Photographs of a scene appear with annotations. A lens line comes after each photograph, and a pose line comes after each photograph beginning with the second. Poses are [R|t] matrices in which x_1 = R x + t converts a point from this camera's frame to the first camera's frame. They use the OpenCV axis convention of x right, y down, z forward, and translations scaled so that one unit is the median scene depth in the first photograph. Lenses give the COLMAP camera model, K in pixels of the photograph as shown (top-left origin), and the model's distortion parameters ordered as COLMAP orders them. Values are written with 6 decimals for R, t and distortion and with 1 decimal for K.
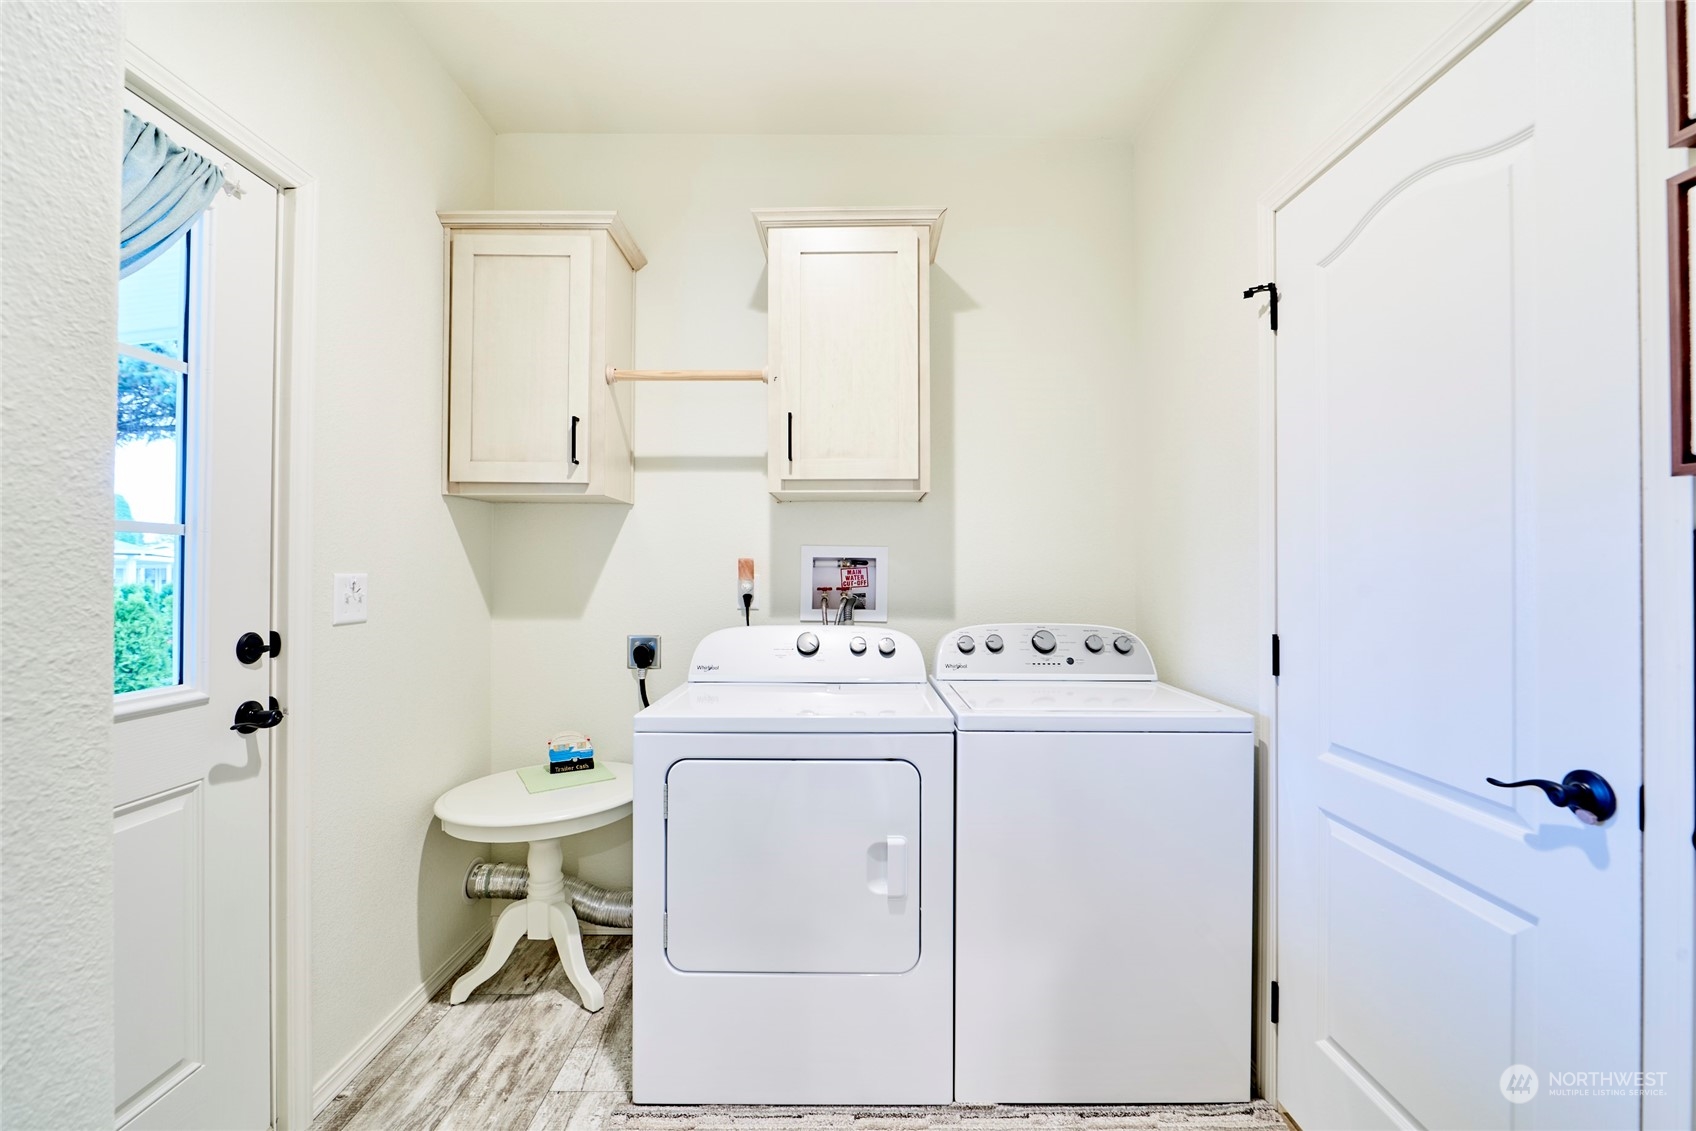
lens RADIAL K [[730.9, 0, 851.0], [0, 730.9, 561.8], [0, 0, 1]] dist [0.001383, 0.000155]
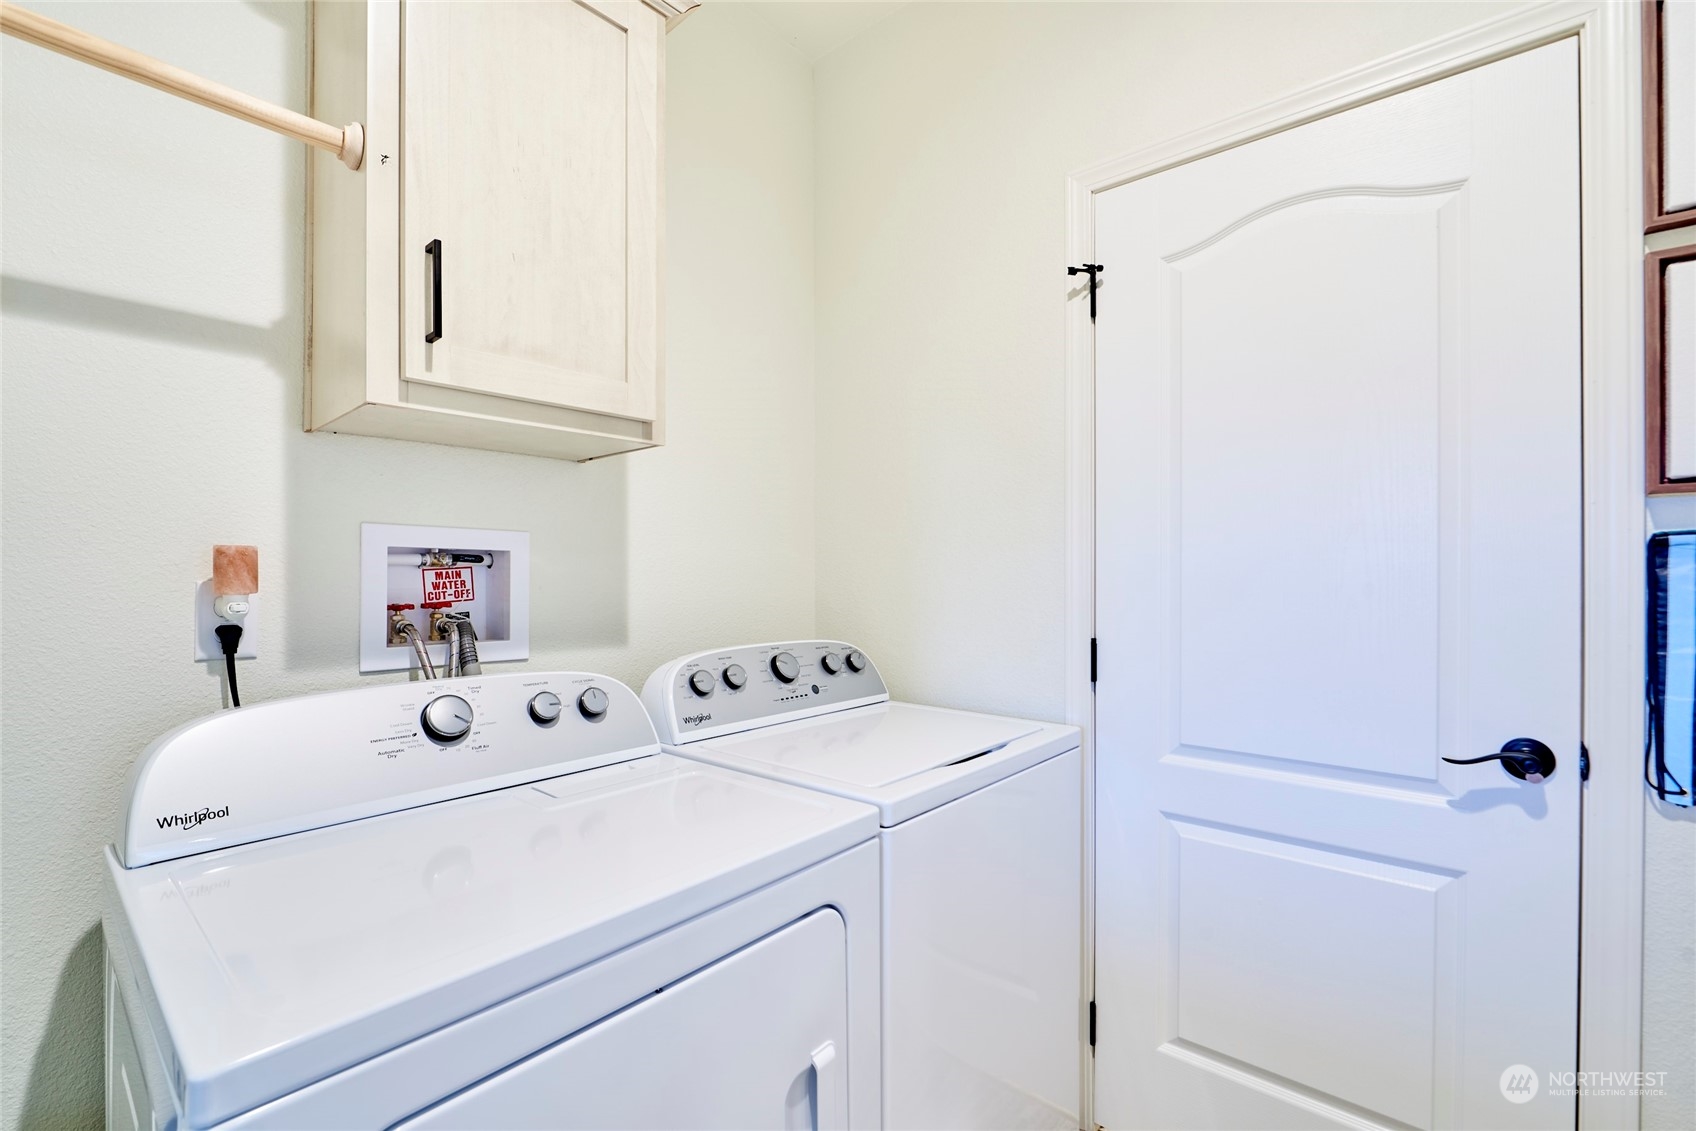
lens RADIAL K [[745.0, 0, 847.8], [0, 745.0, 571.8], [0, 0, 1]] dist [-0.001710, -0.000091]
pose [[0.645229, -0.000892, 0.763989, -0.364935], [-0.007168, 0.999948, 0.007221, 0.008280], [-0.763955, -0.010135, 0.645189, 0.621919]]
